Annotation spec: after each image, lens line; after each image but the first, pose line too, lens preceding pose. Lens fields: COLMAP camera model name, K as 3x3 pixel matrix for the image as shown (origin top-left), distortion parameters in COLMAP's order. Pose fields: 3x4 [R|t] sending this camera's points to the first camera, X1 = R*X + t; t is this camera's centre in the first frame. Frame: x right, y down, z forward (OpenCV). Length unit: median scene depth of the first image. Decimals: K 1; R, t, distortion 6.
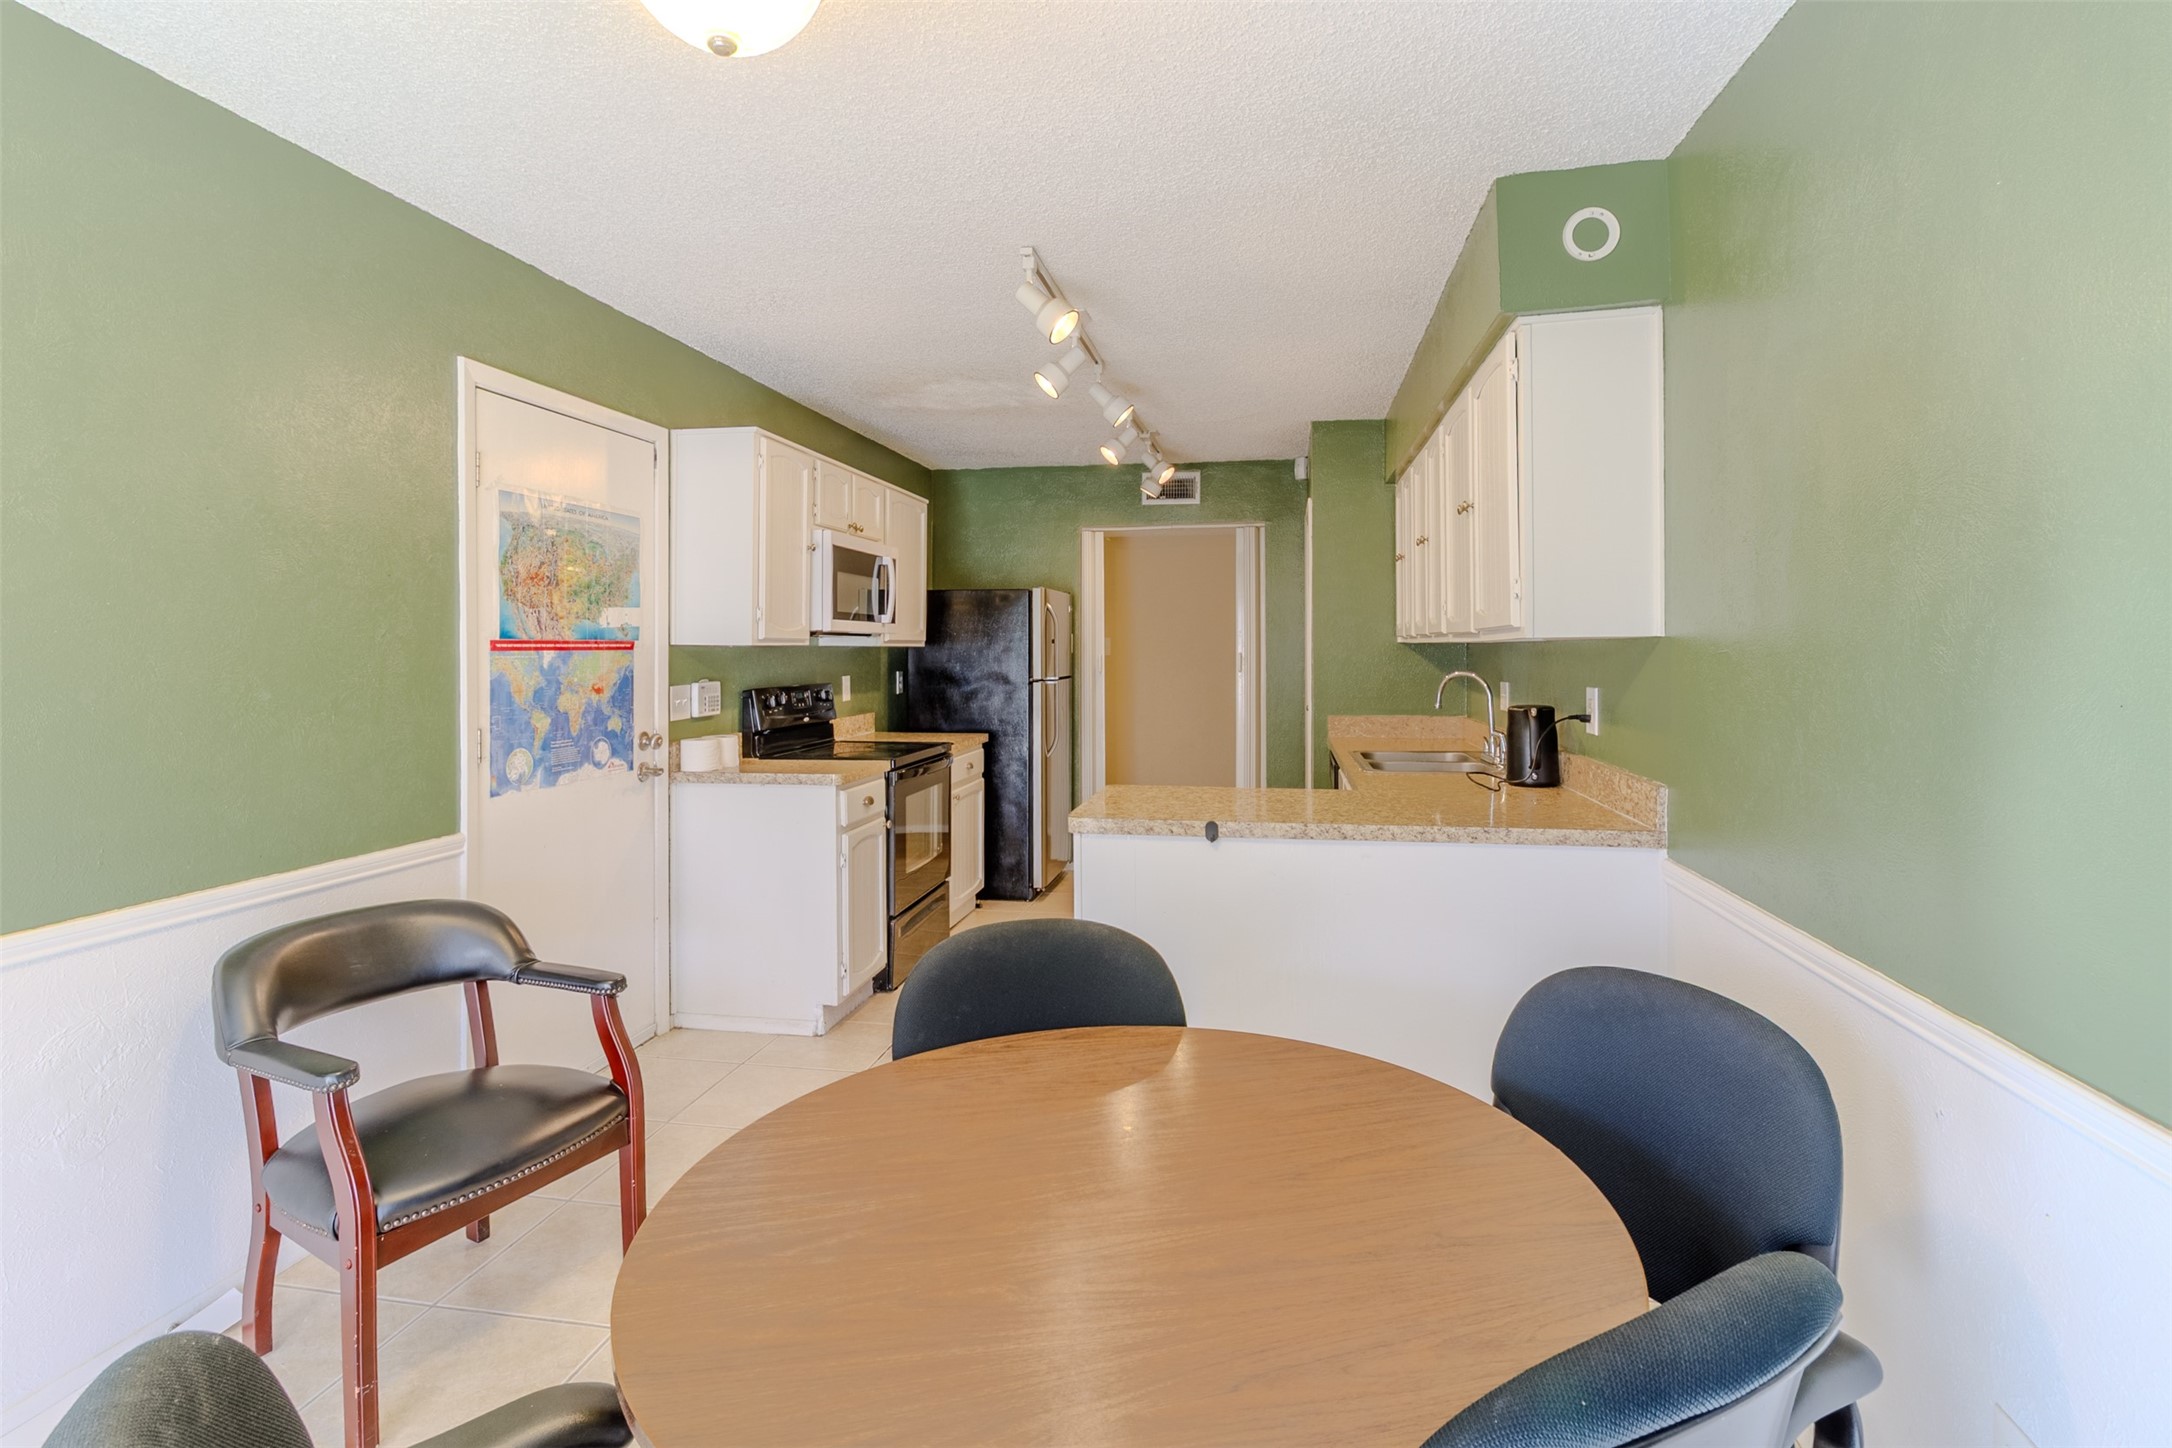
lens RADIAL K [[1029.5, 0, 1122.0], [0, 1029.5, 657.8], [0, 0, 1]] dist [0.001052, 0.000461]
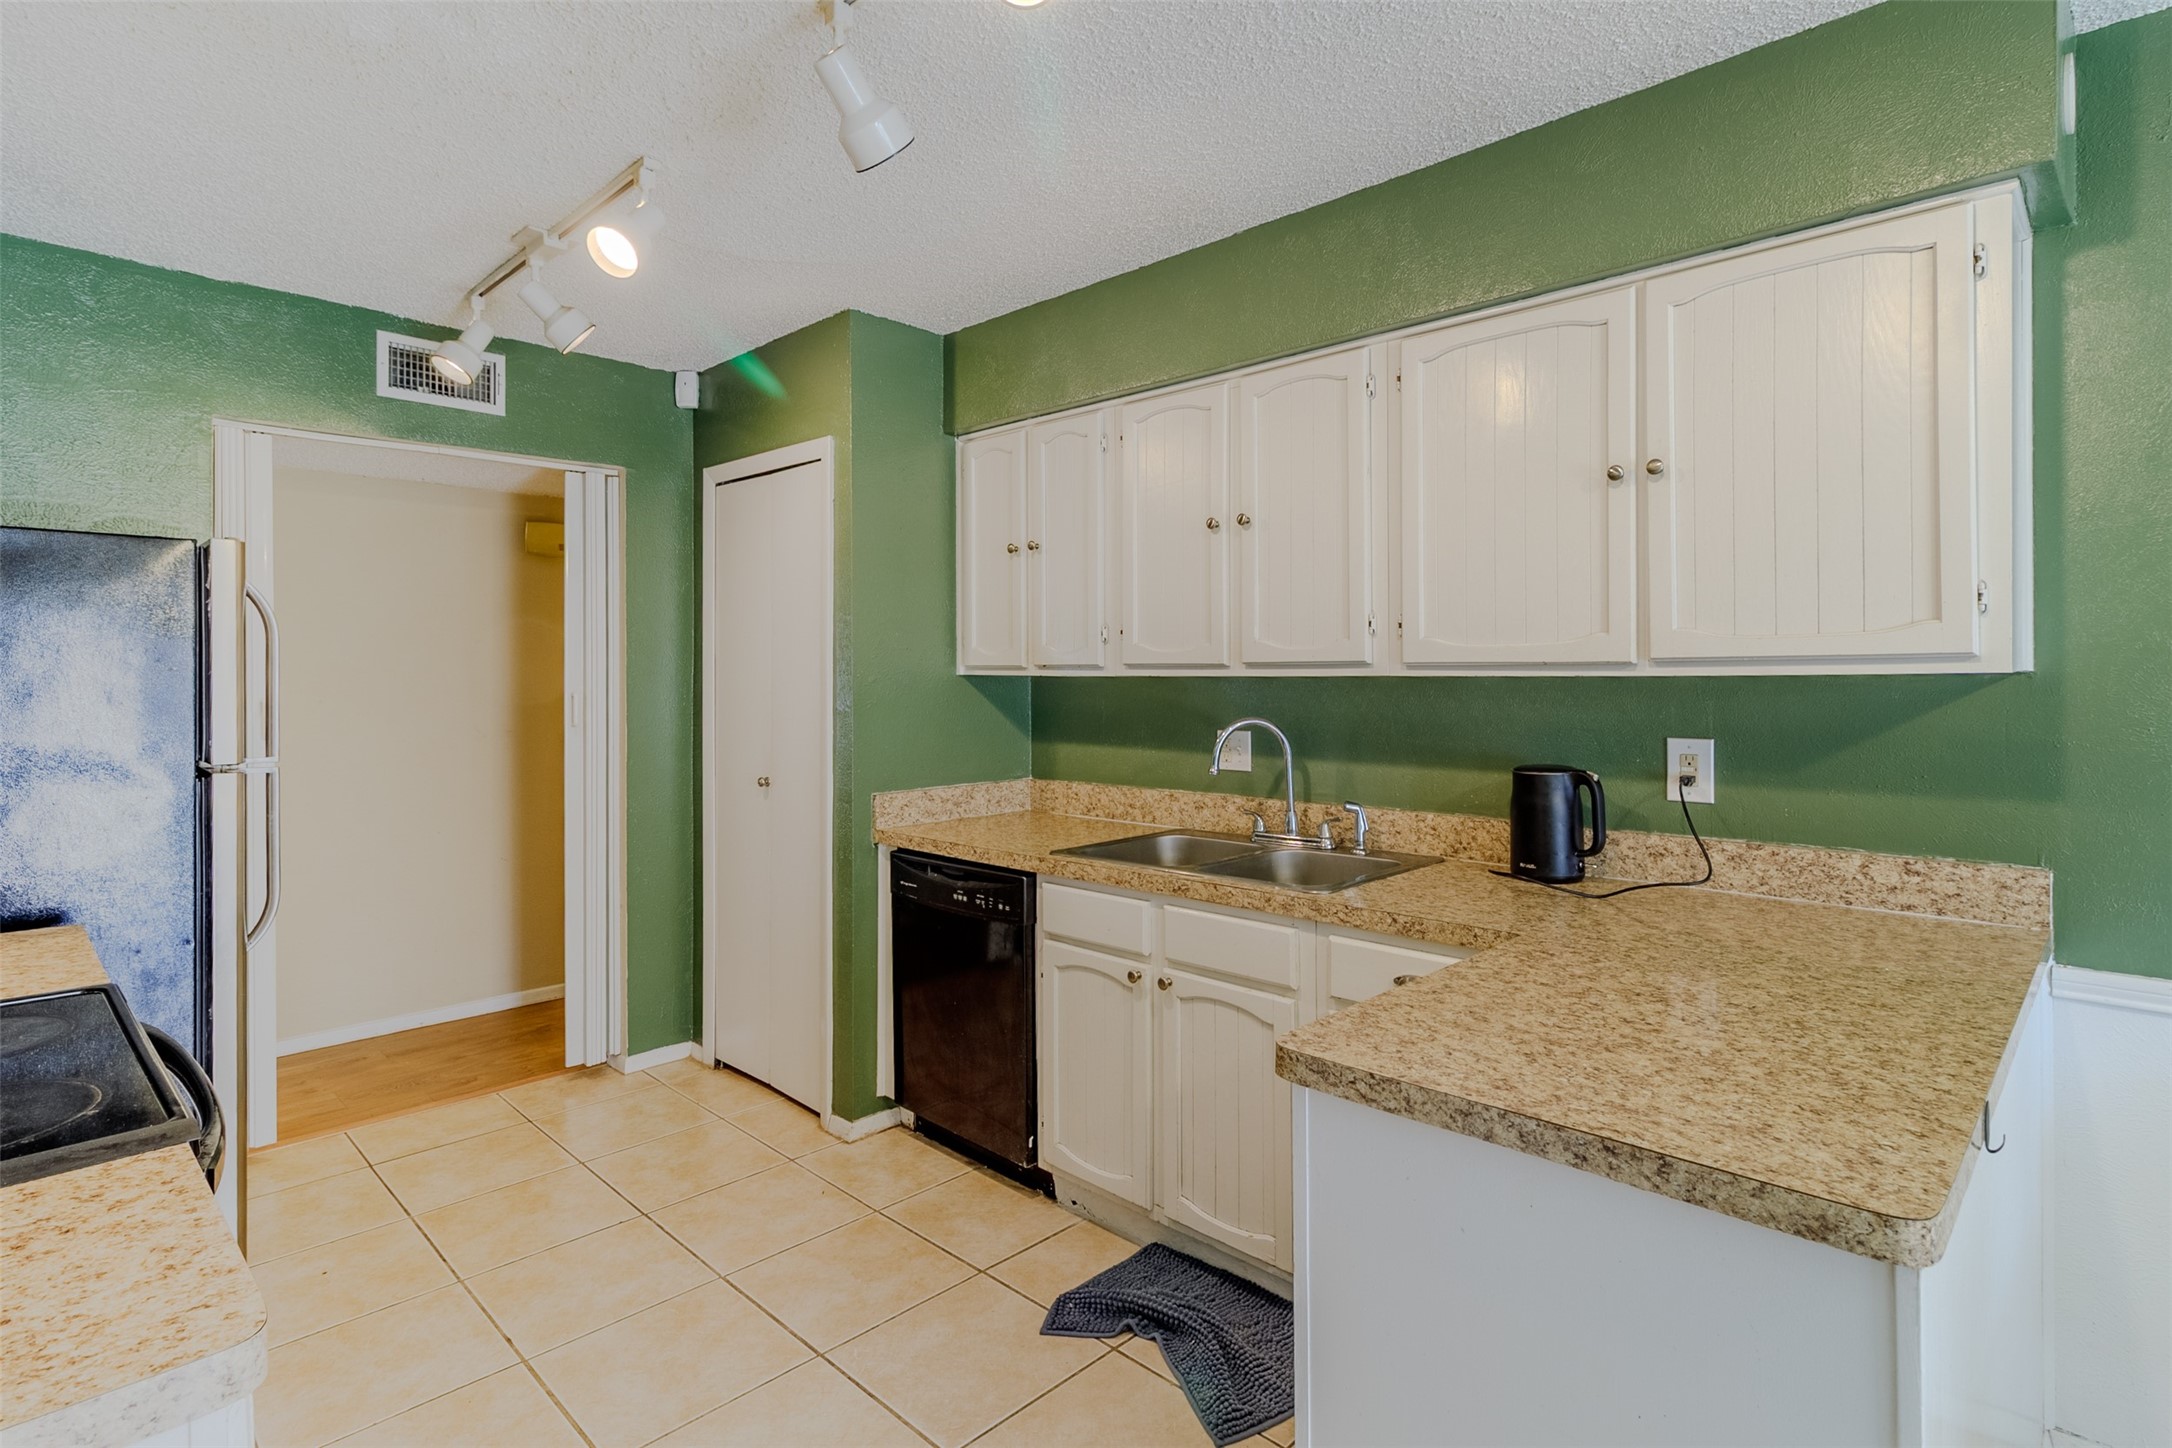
lens RADIAL K [[1076.9, 0, 1084.4], [0, 1076.9, 682.6], [0, 0, 1]] dist [0.000377, 0.000716]
pose [[0.587307, -0.005643, 0.809344, -0.358889], [0.009446, 0.999955, 0.000117, -0.013179], [-0.809309, 0.007576, 0.587334, 0.757842]]
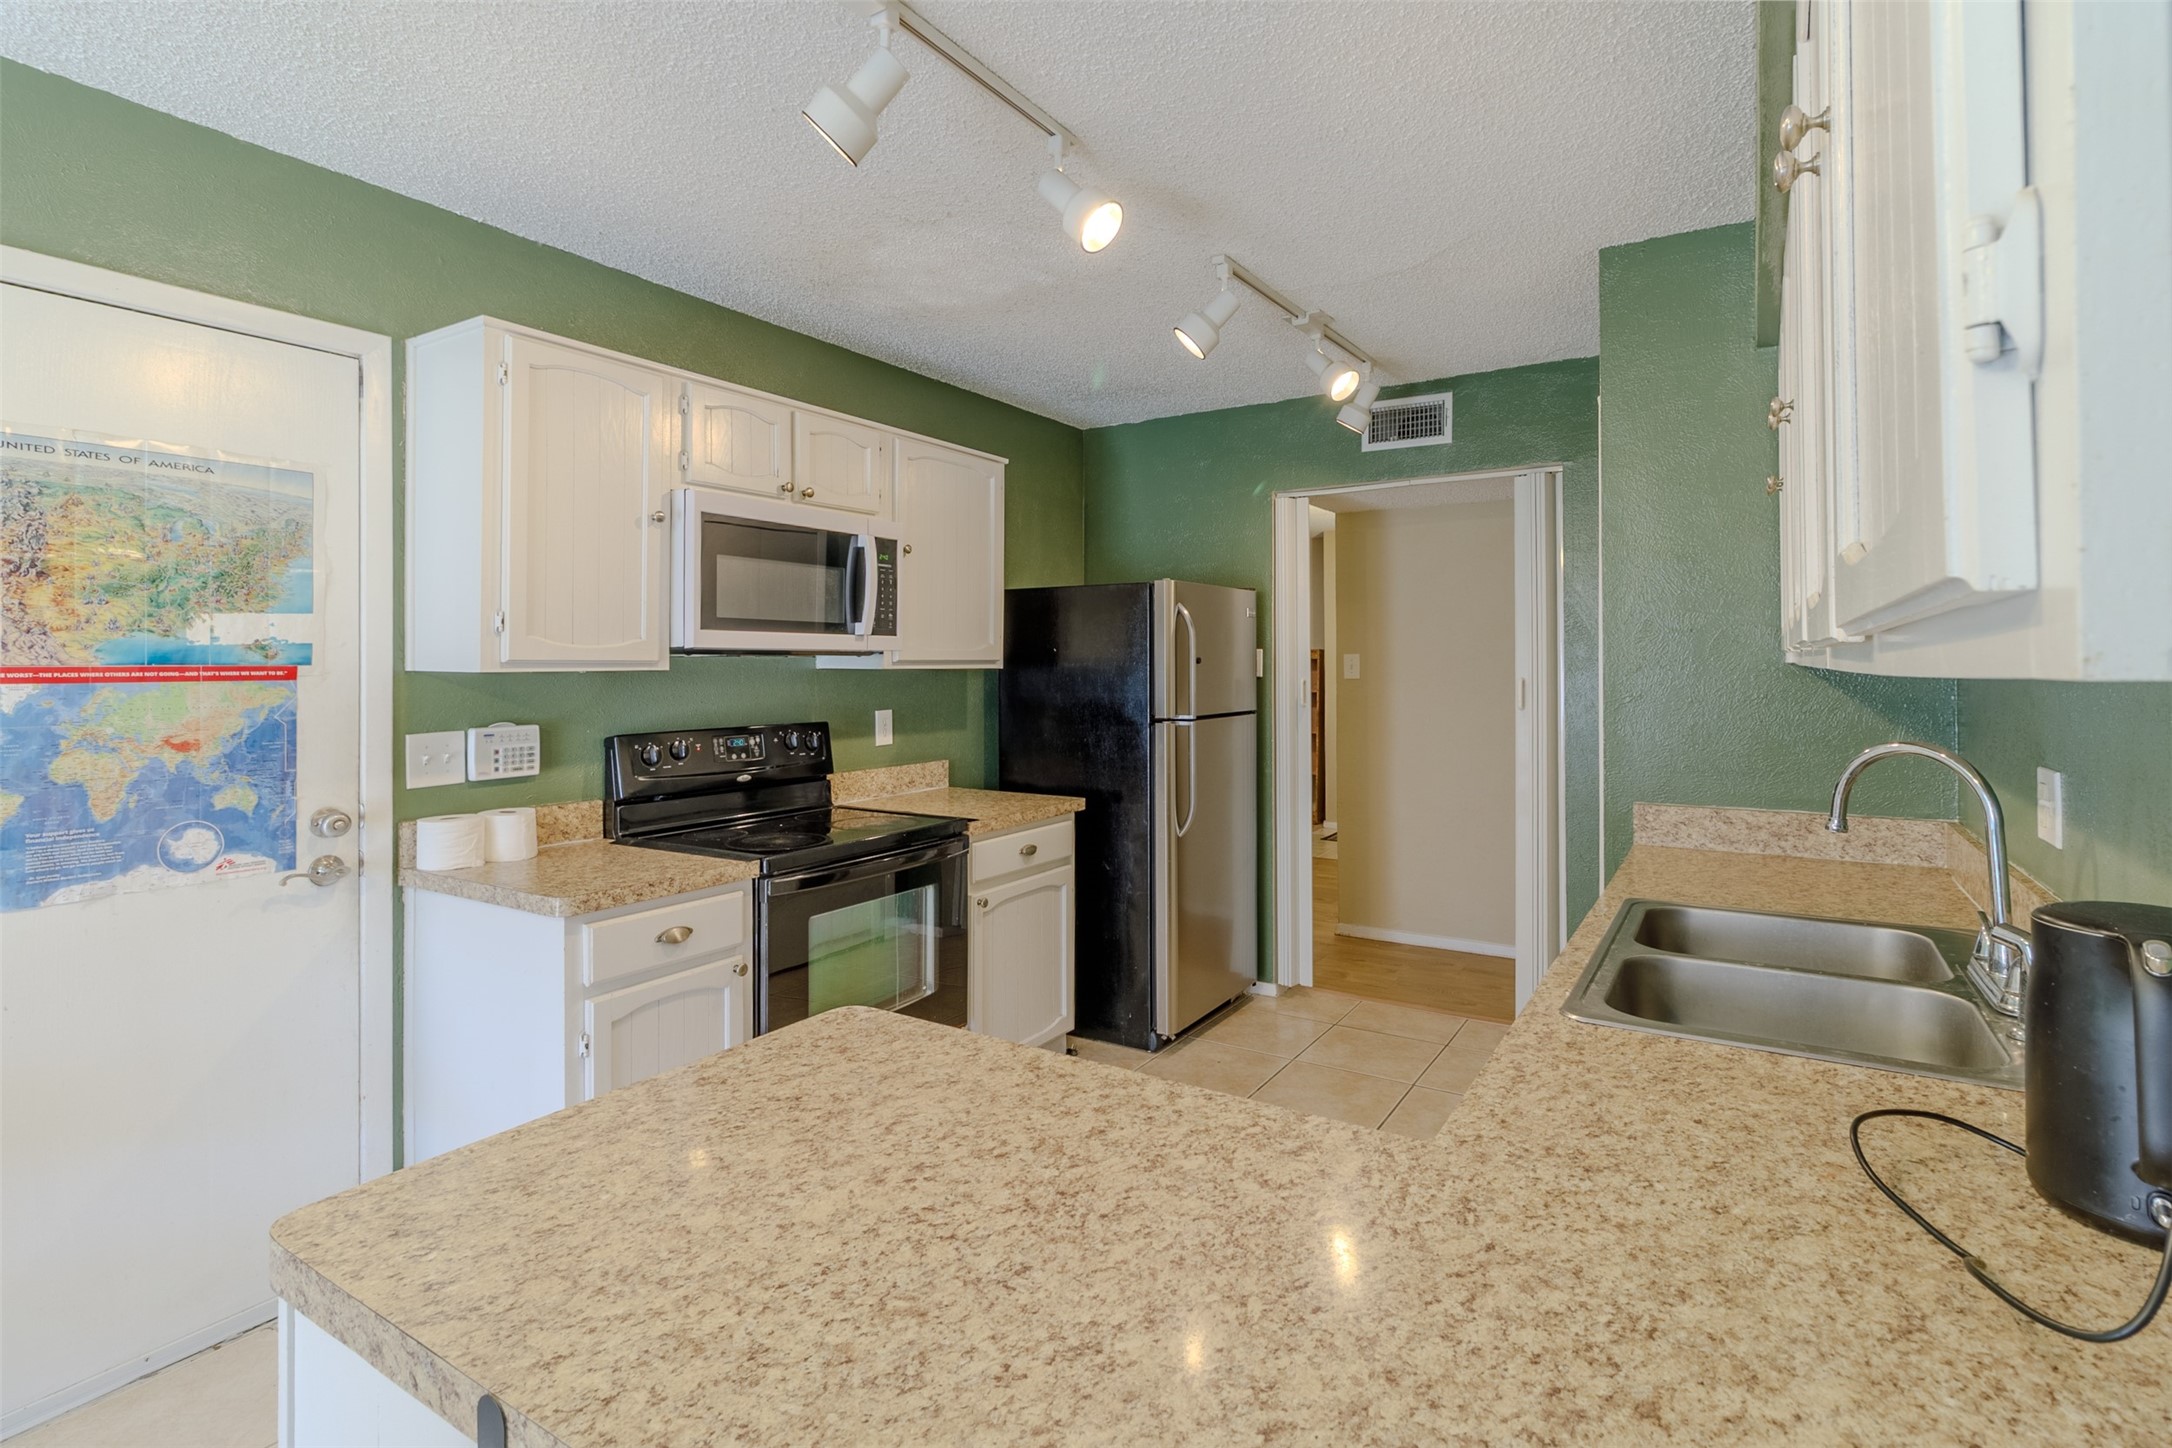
lens RADIAL K [[1029.5, 0, 1122.0], [0, 1029.5, 657.8], [0, 0, 1]] dist [0.001052, 0.000461]
pose [[0.921656, -0.002085, -0.388002, 0.238356], [-0.003171, 0.999912, -0.012907, -0.014372], [0.387995, 0.013126, 0.921568, 0.601799]]
